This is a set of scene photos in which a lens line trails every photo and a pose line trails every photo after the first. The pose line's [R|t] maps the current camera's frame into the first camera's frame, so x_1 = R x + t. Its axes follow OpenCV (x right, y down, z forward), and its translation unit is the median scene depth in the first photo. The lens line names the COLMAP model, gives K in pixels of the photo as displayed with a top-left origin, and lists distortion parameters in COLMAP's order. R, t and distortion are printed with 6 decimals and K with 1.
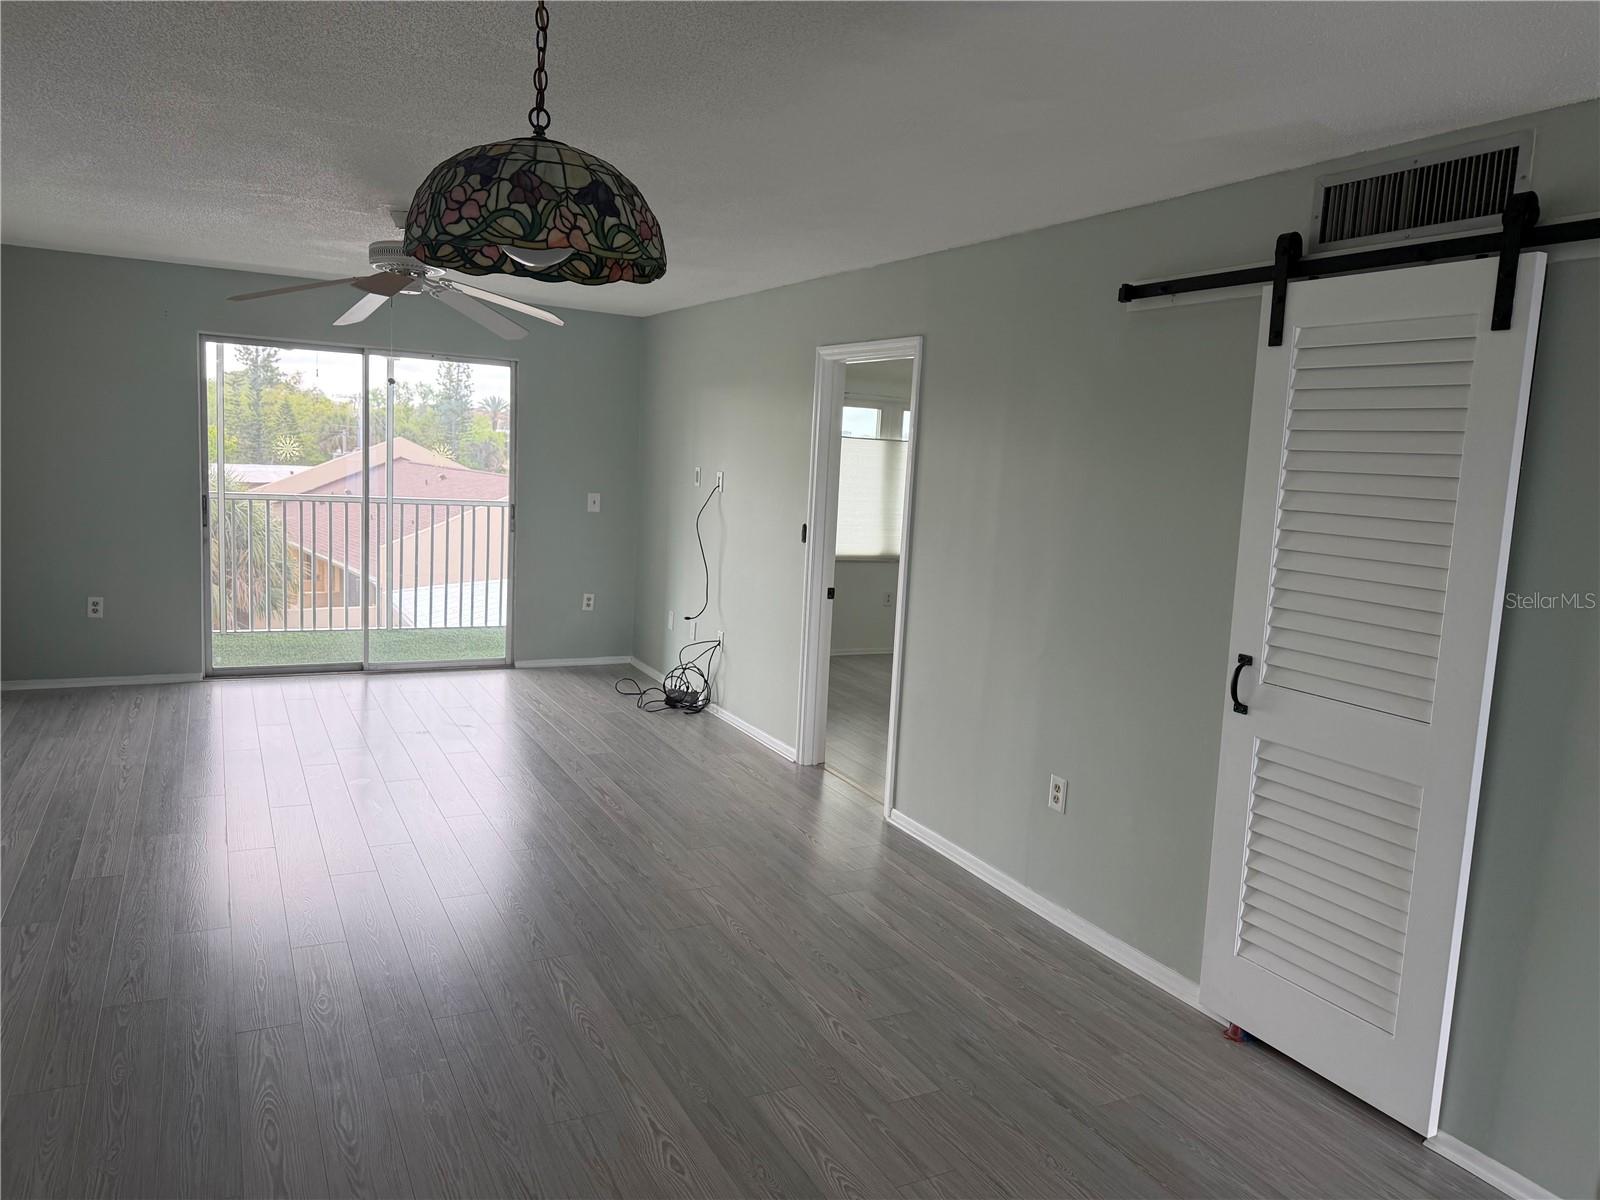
lens RADIAL K [[1118.4, 0, 802.1], [0, 1118.4, 592.2], [0, 0, 1]] dist [0.052829, -0.001652]
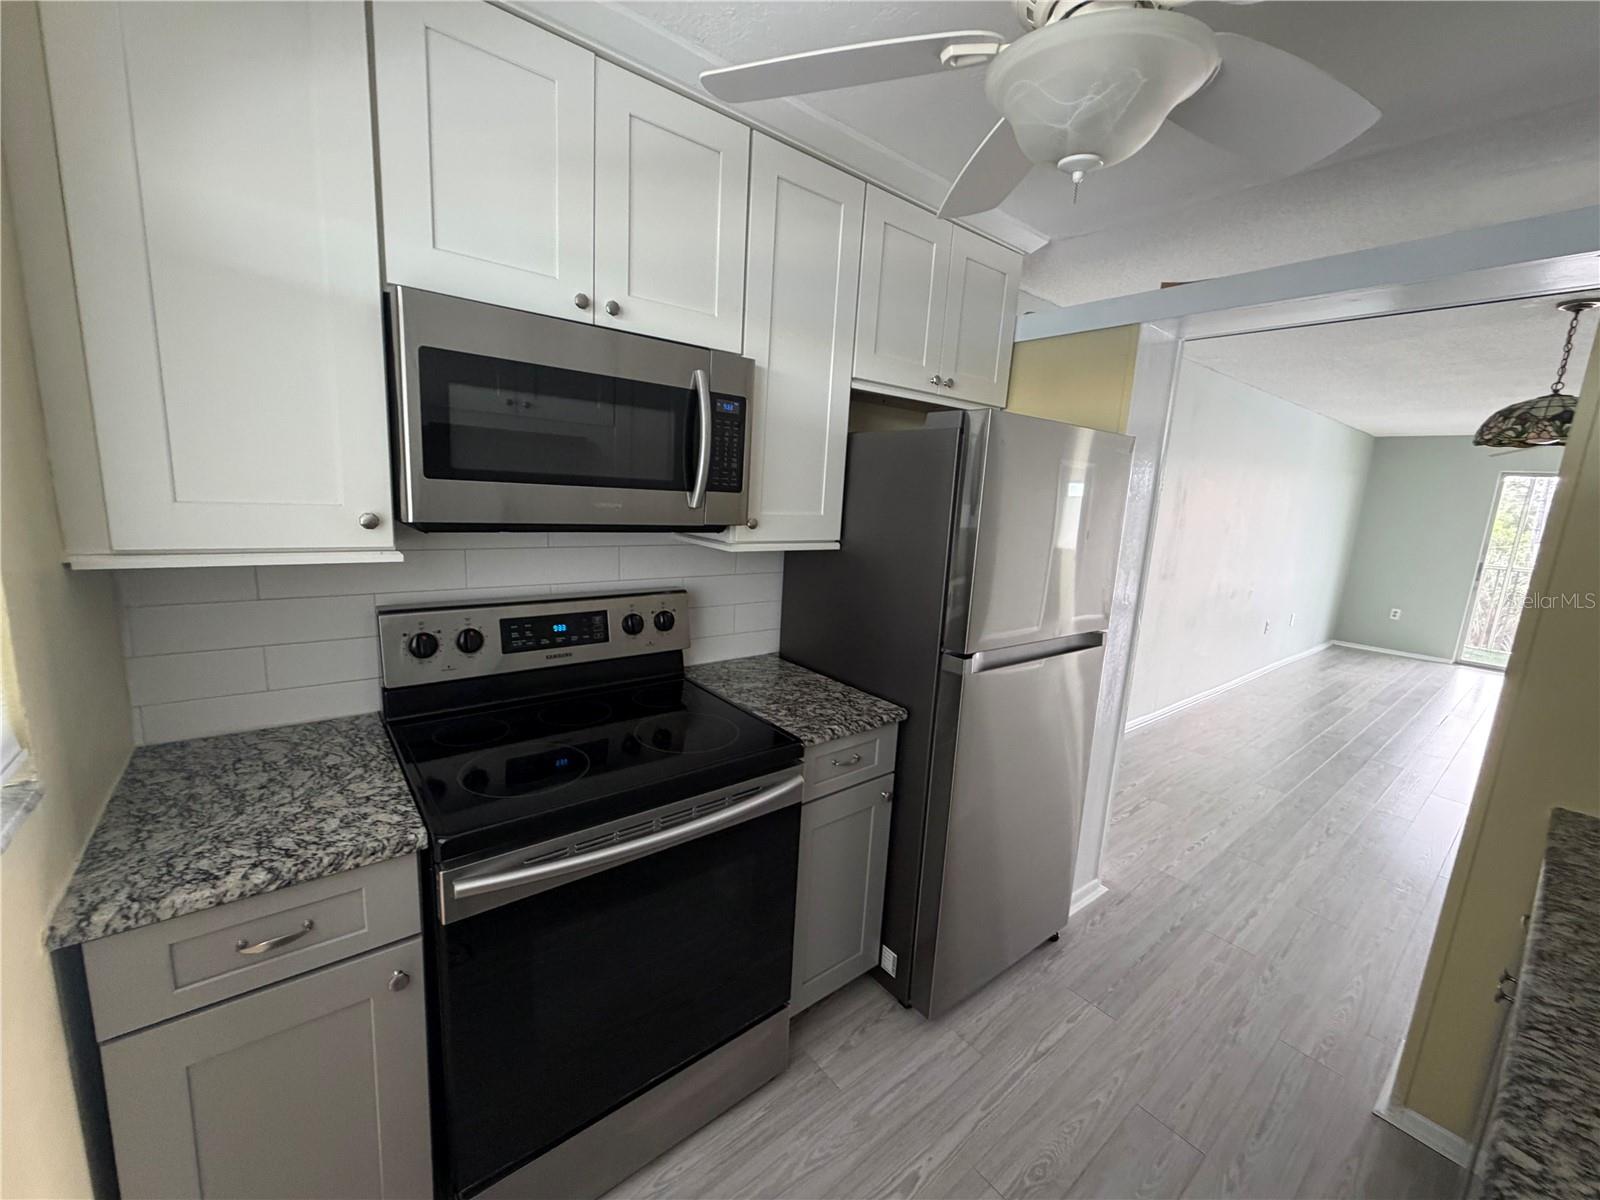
lens RADIAL K [[634.7, 0, 793.0], [0, 634.7, 599.9], [0, 0, 1]] dist [0.002349, 0.000116]
pose [[0.197638, 0.131898, -0.971361, 0.241033], [-0.169066, 0.980644, 0.098760, 0.055901], [0.965586, 0.144705, 0.216112, -0.248075]]
